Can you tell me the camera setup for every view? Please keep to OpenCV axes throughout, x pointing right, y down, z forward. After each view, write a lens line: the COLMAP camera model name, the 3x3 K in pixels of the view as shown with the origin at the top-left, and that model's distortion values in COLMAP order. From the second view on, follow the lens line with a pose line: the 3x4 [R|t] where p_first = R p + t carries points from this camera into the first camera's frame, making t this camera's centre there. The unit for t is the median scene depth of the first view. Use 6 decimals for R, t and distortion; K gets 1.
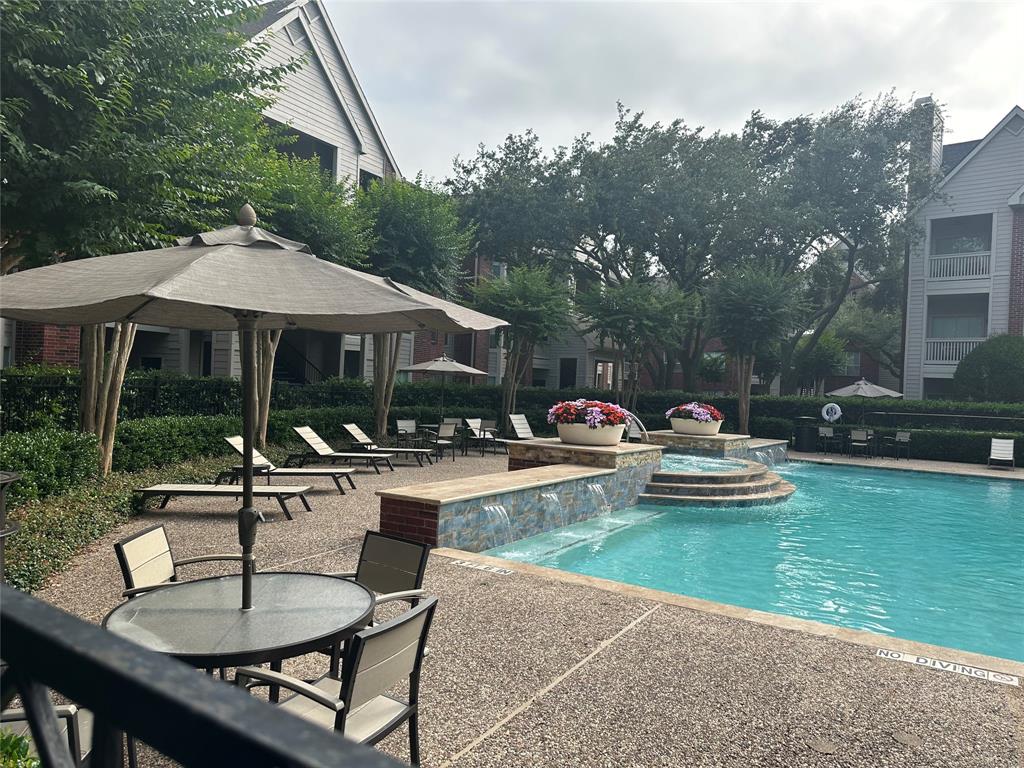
lens RADIAL K [[718.6, 0, 522.2], [0, 718.6, 390.2], [0, 0, 1]] dist [0.071513, -0.085048]
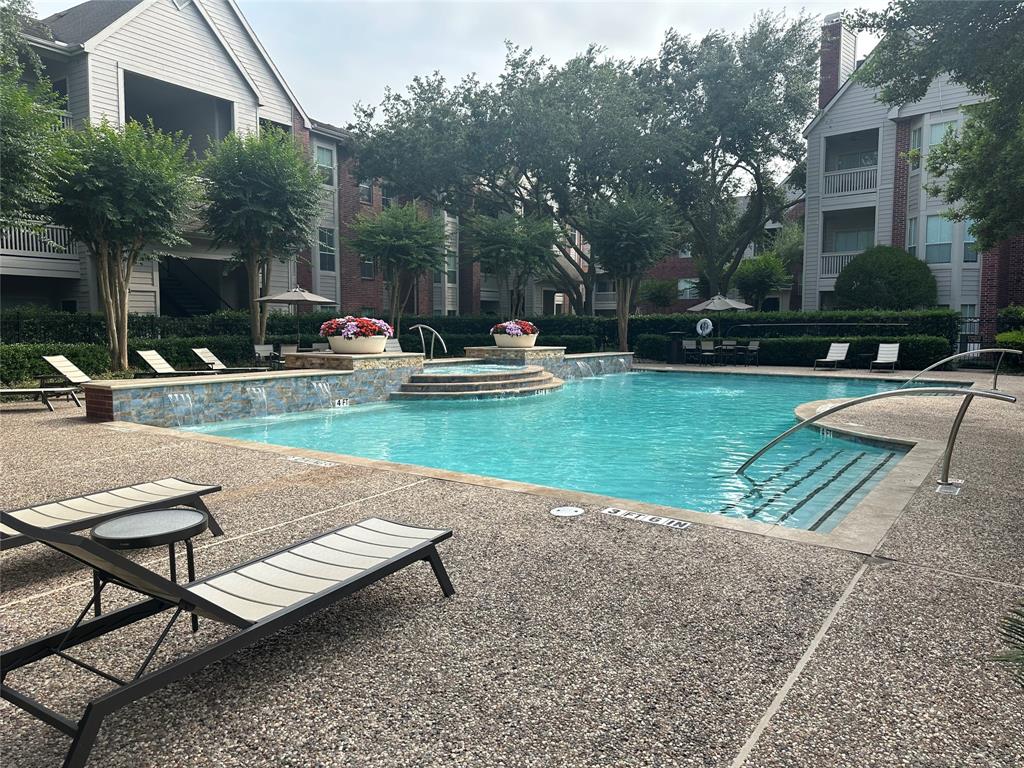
lens RADIAL K [[718.6, 0, 520.8], [0, 718.6, 383.7], [0, 0, 1]] dist [0.071513, -0.085048]
pose [[0.997617, -0.037028, -0.058214, 0.338910], [0.041392, 0.996275, 0.075643, 0.035236], [0.055196, -0.077873, 0.995434, -0.149545]]
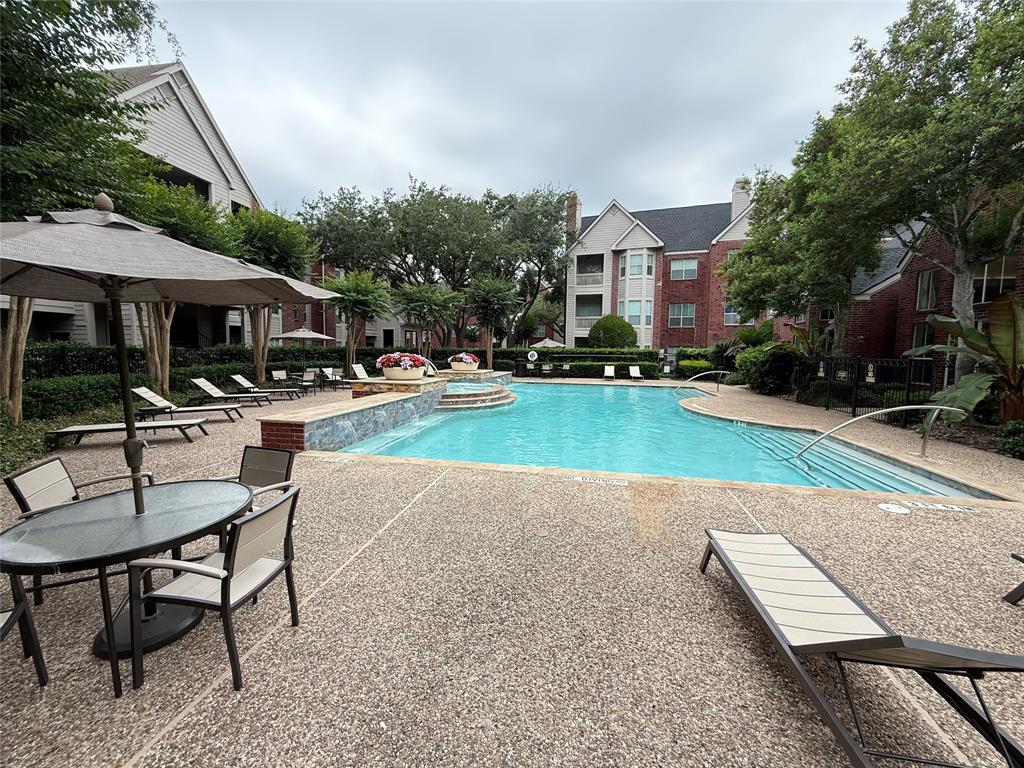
lens RADIAL K [[408.3, 0, 509.9], [0, 408.3, 384.3], [0, 0, 1]] dist [0.000417, 0.000108]
pose [[0.938751, -0.059355, 0.339445, 0.002284], [0.029088, 0.995187, 0.093574, 0.003753], [-0.343366, -0.077969, 0.935960, 0.020900]]
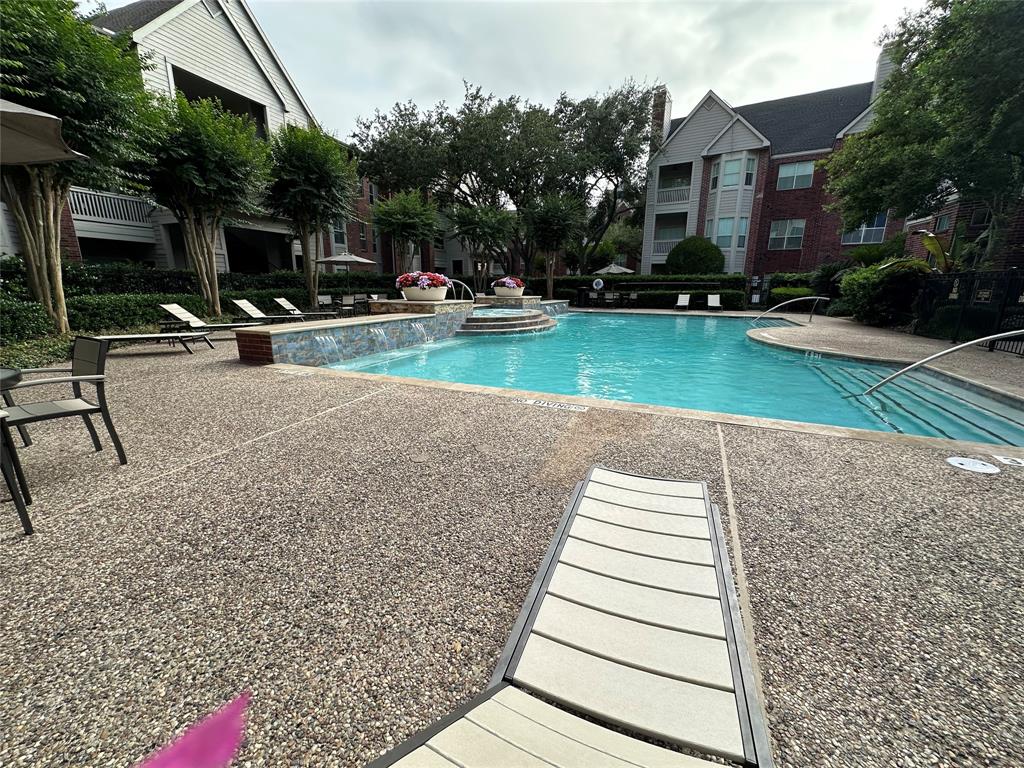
lens RADIAL K [[408.0, 0, 513.0], [0, 408.0, 384.3], [0, 0, 1]] dist [-0.002232, 0.000646]
pose [[0.988032, -0.071915, 0.136459, 0.115497], [0.037829, 0.970620, 0.237626, 0.036821], [-0.149539, -0.229620, 0.961724, 0.050744]]
